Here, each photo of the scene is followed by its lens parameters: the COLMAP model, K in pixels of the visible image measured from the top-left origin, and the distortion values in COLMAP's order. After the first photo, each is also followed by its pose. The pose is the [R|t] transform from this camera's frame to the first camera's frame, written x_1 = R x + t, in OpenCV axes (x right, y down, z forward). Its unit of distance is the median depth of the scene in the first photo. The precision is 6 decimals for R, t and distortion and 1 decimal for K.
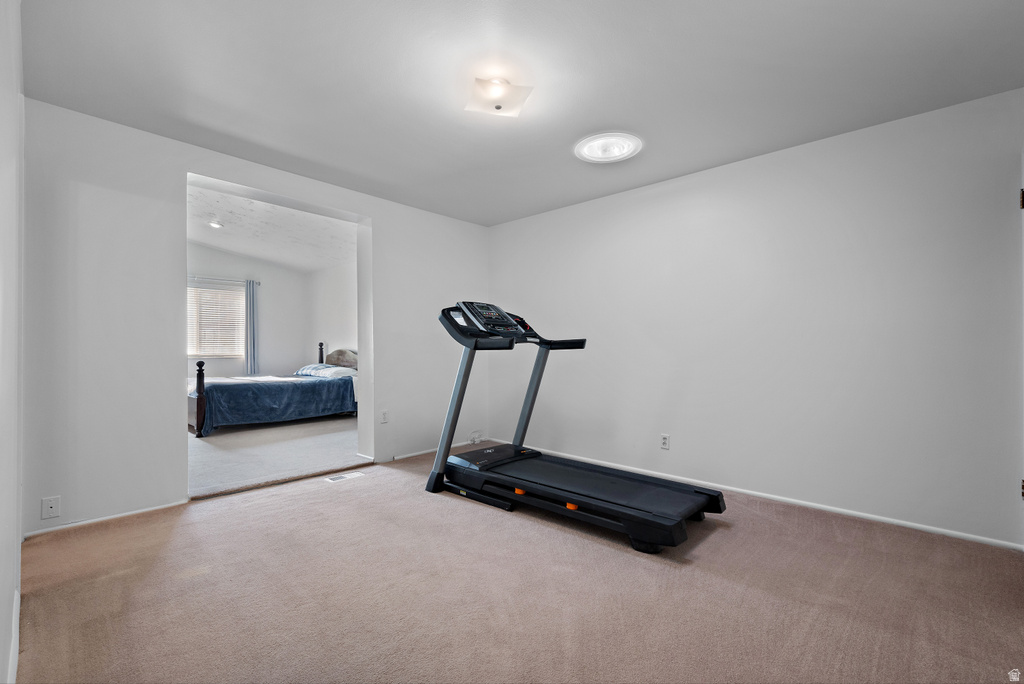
lens RADIAL K [[428.6, 0, 512.0], [0, 428.6, 342.0], [0, 0, 1]] dist [0.019394, 0.000139]
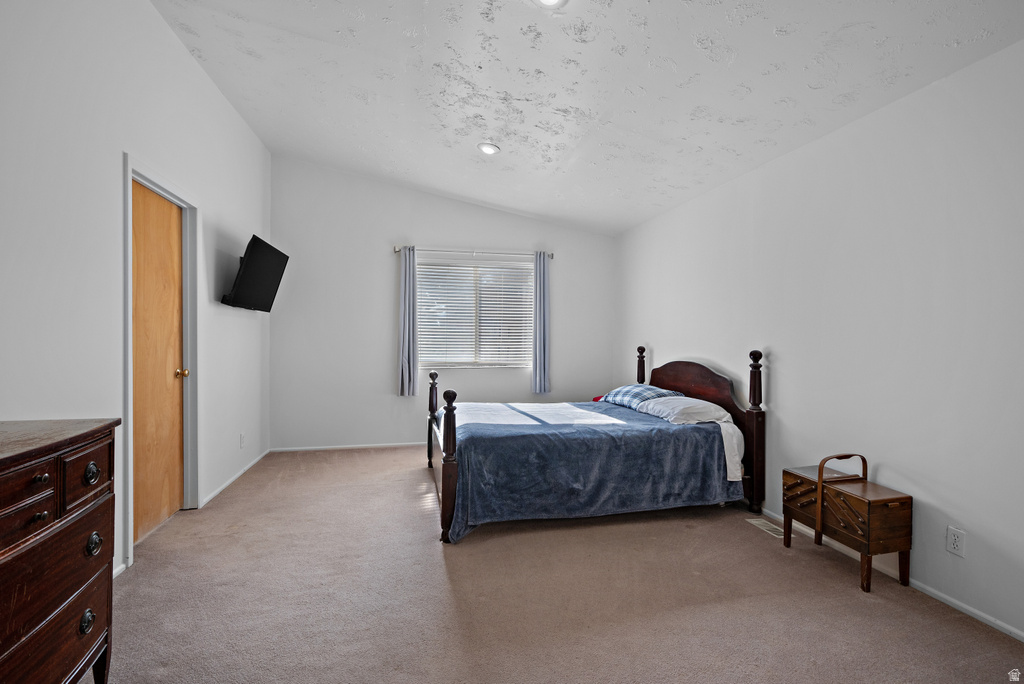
lens RADIAL K [[459.2, 0, 512.0], [0, 459.2, 342.0], [0, 0, 1]] dist [-0.000276, -0.000041]
pose [[0.813656, 0.012205, -0.581218, -0.297638], [-0.005583, 0.999898, 0.013181, -0.016313], [0.581320, -0.007480, 0.813641, 0.516584]]
